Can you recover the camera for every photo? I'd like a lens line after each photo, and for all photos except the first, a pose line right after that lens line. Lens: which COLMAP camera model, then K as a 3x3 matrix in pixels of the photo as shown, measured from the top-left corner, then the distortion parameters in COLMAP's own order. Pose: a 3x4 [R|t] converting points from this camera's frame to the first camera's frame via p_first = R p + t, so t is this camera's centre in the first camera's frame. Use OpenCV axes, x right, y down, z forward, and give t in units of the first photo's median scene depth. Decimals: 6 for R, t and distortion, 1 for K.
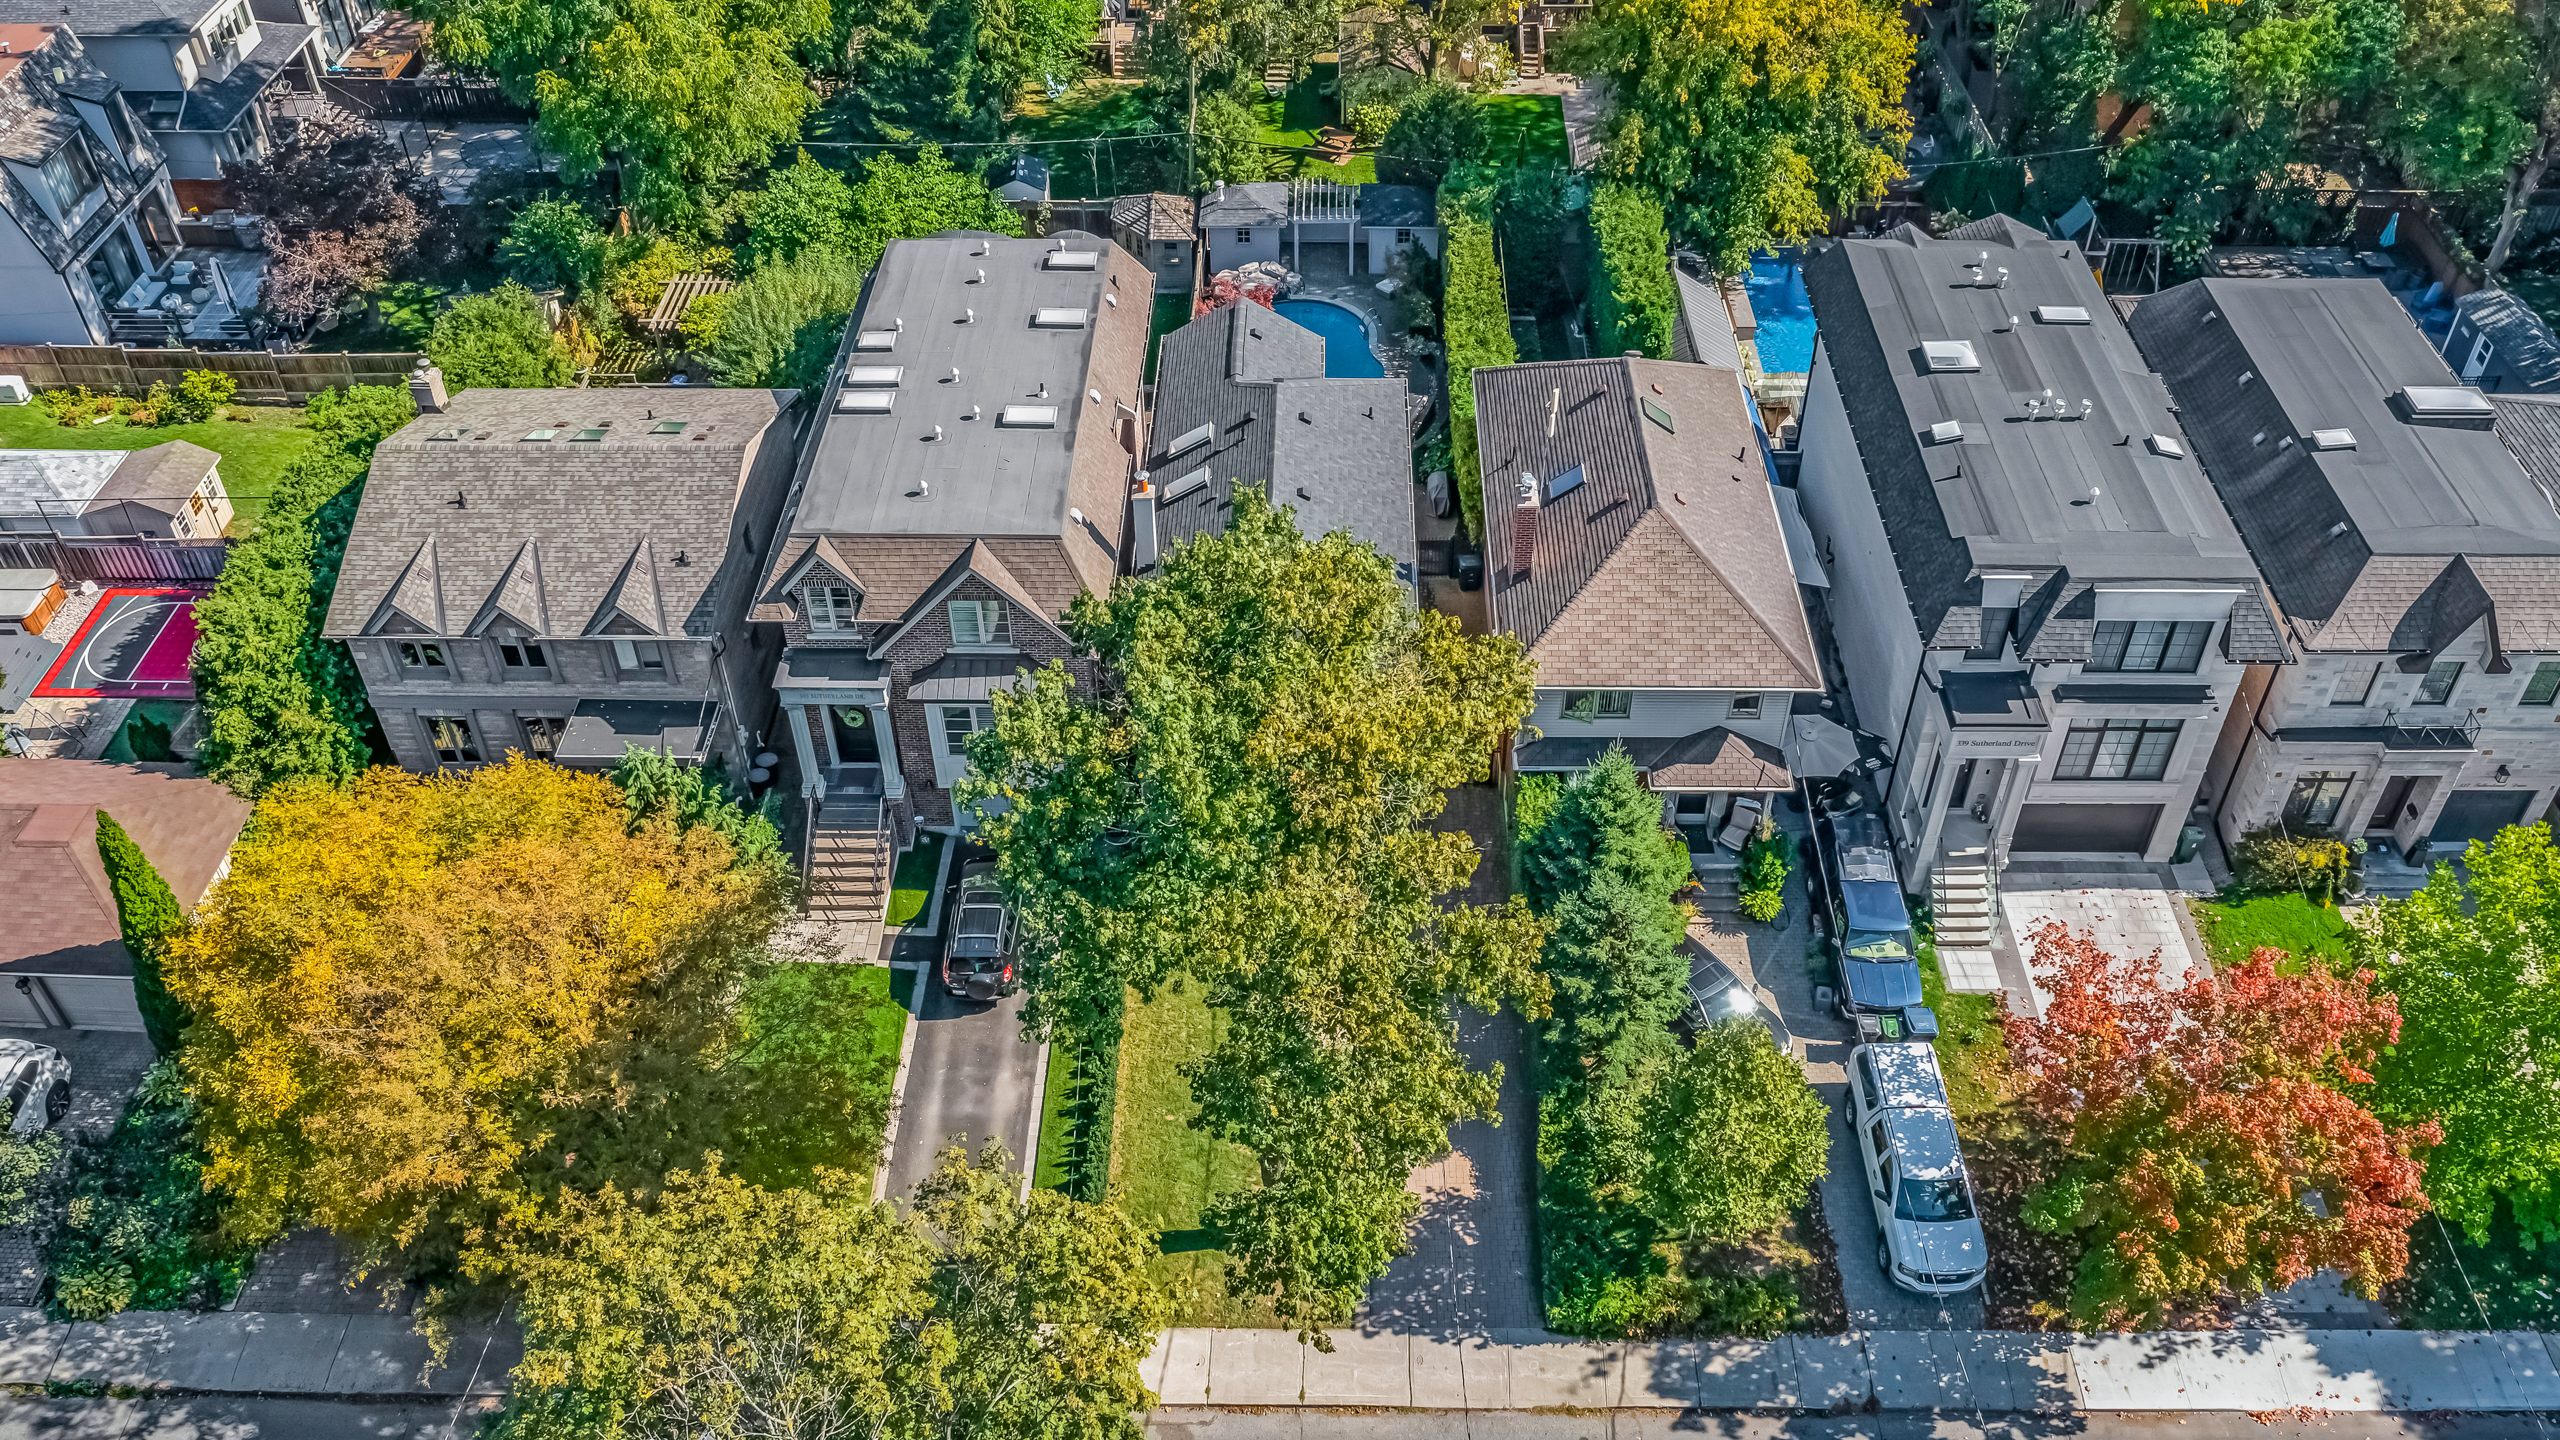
lens RADIAL K [[1983.9, 0, 1280.0], [0, 1983.9, 720.0], [0, 0, 1]] dist [0.001804, 0.000239]
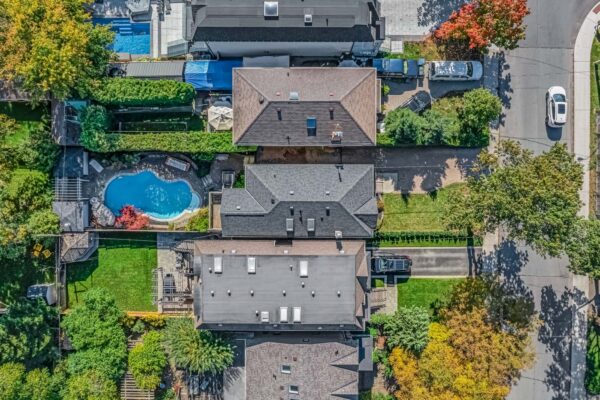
lens RADIAL K [[480.9, 0, 300.0], [0, 480.9, 200.0], [0, 0, 1]] dist [-0.033750, 0.005132]
pose [[-0.018731, -0.999783, -0.009063, 0.009600], [0.683885, -0.019424, 0.729332, -0.831476], [-0.729350, 0.007463, 0.684100, 0.414291]]
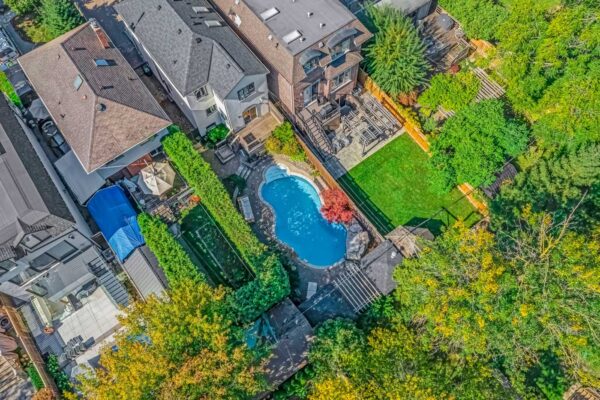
lens RADIAL K [[480.9, 0, 300.0], [0, 480.9, 200.0], [0, 0, 1]] dist [-0.033750, 0.005132]
pose [[-0.788415, 0.567145, -0.238217, 0.209543], [-0.406472, -0.189651, 0.893763, -1.032796], [0.461716, 0.801485, 0.380053, 1.077102]]
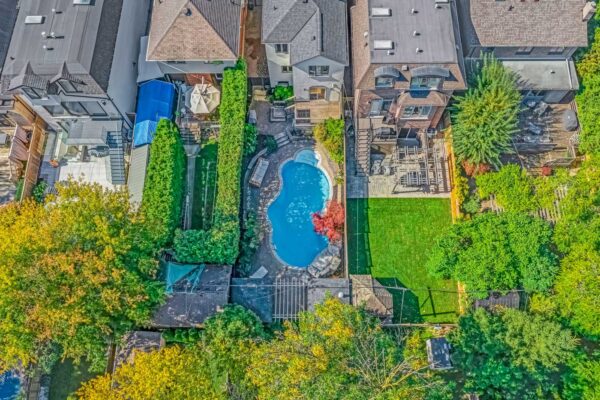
lens RADIAL K [[480.9, 0, 300.0], [0, 480.9, 200.0], [0, 0, 1]] dist [-0.033750, 0.005132]
pose [[-0.999750, 0.019443, 0.011011, 0.005425], [0.002782, -0.380647, 0.924716, -1.049638], [0.022171, 0.924516, 0.380498, 1.092568]]
